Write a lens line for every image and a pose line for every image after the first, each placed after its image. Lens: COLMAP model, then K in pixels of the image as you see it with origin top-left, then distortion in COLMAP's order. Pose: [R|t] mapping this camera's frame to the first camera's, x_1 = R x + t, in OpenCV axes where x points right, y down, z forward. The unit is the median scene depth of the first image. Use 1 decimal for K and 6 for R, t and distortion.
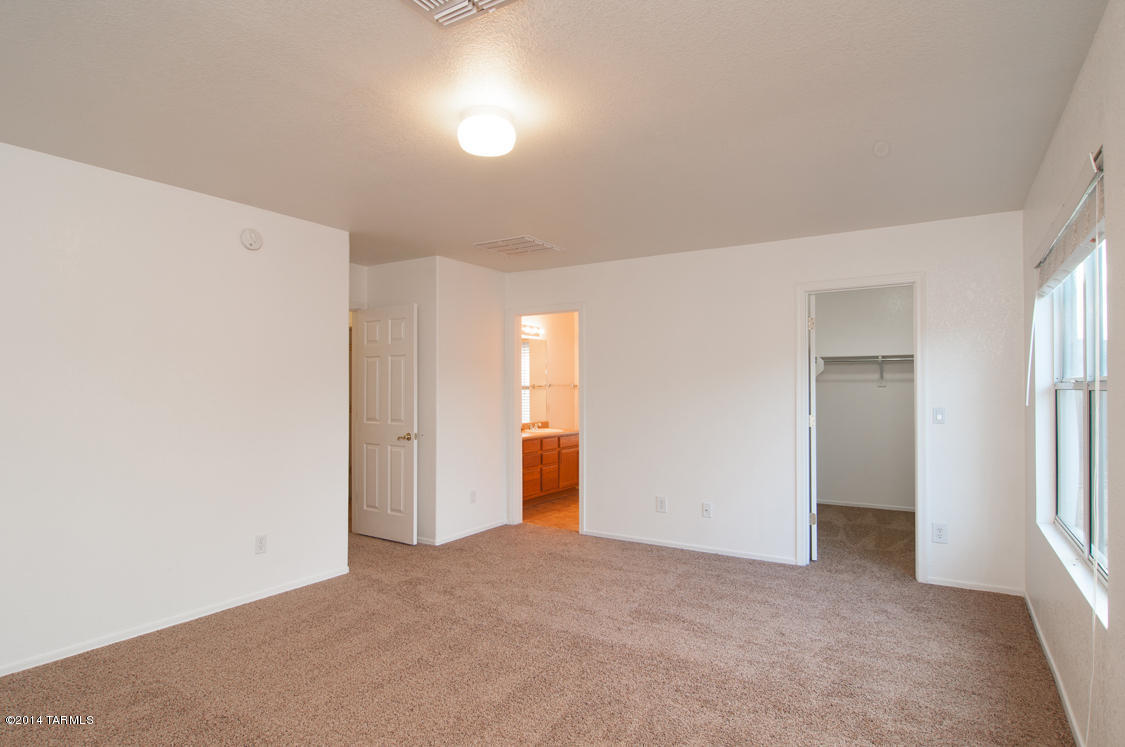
lens RADIAL K [[590.2, 0, 556.9], [0, 590.2, 388.2], [0, 0, 1]] dist [-0.001822, -0.000816]
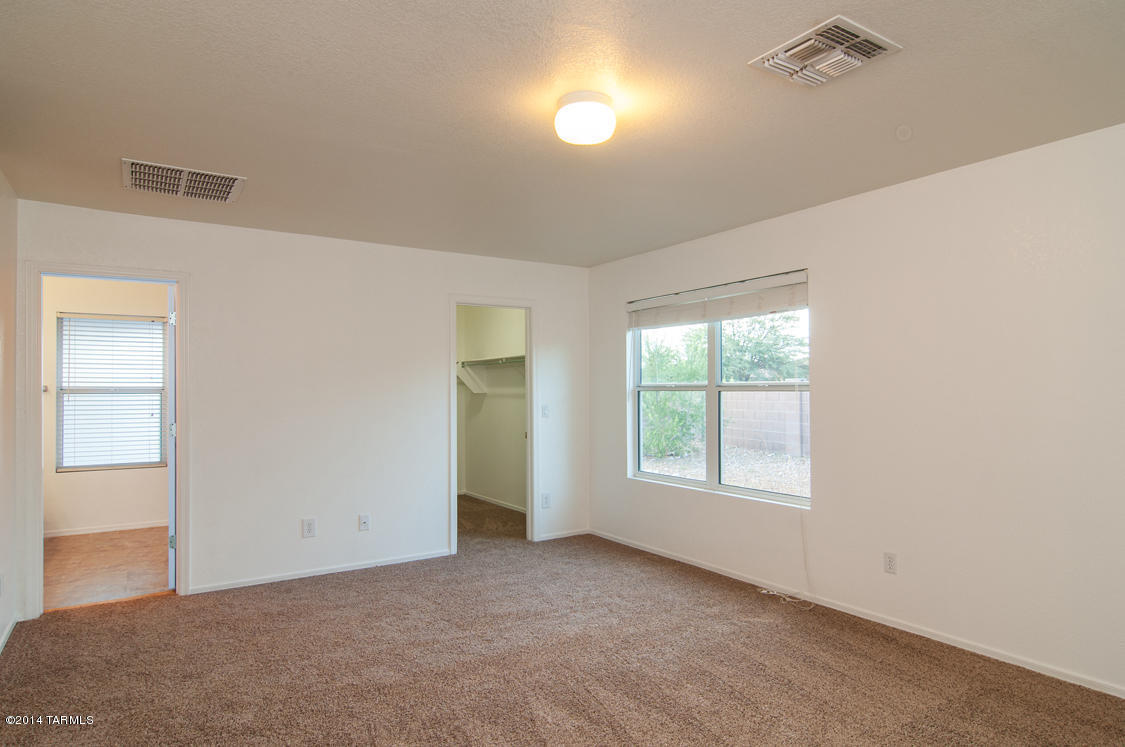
lens RADIAL K [[628.6, 0, 562.5], [0, 628.6, 373.5], [0, 0, 1]] dist [-0.001882, -0.000503]
pose [[0.449906, 0.022101, 0.892802, -0.567924], [0.003667, 0.999640, -0.026593, -0.000219], [-0.893068, 0.015238, 0.449663, 0.314752]]
